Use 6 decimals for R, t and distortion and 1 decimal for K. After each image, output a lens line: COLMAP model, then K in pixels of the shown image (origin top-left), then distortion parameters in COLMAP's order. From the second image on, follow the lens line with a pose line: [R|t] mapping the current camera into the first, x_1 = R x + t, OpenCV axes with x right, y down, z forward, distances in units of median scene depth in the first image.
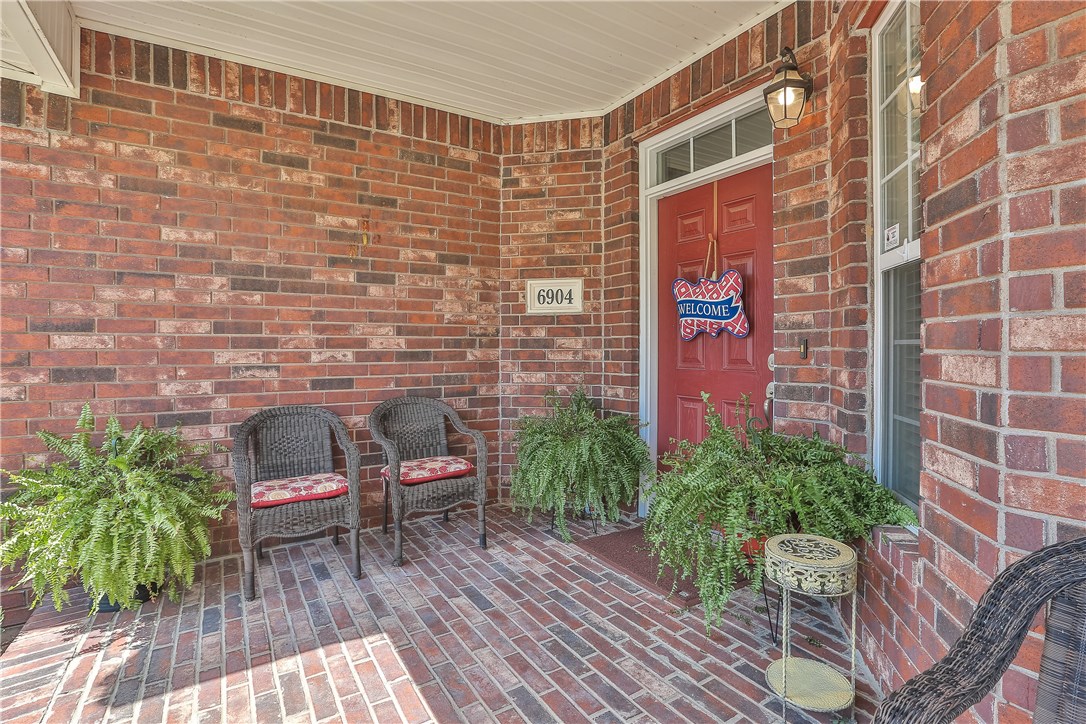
lens RADIAL K [[496.4, 0, 548.0], [0, 496.4, 347.6], [0, 0, 1]] dist [0.010276, -0.000179]
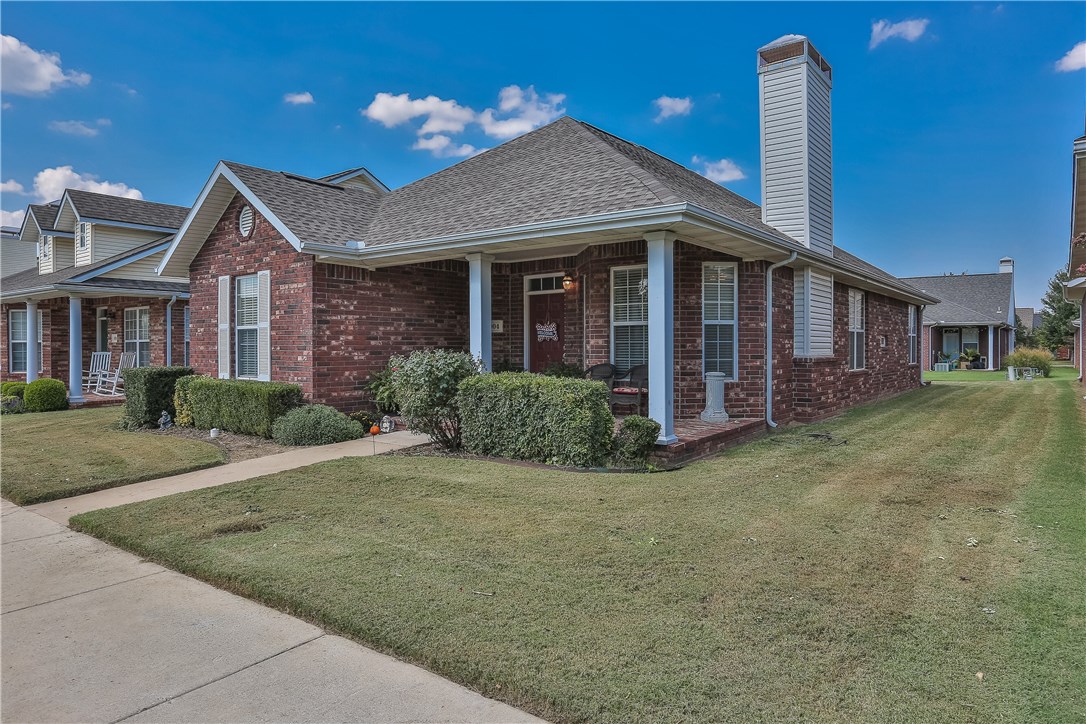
lens RADIAL K [[683.1, 0, 540.5], [0, 683.1, 346.5], [0, 0, 1]] dist [-0.000166, 0.000047]
pose [[0.928349, -0.003389, 0.371694, -1.343118], [0.004667, 0.999986, -0.002538, 0.023456], [-0.371680, 0.004091, 0.928352, -3.061733]]
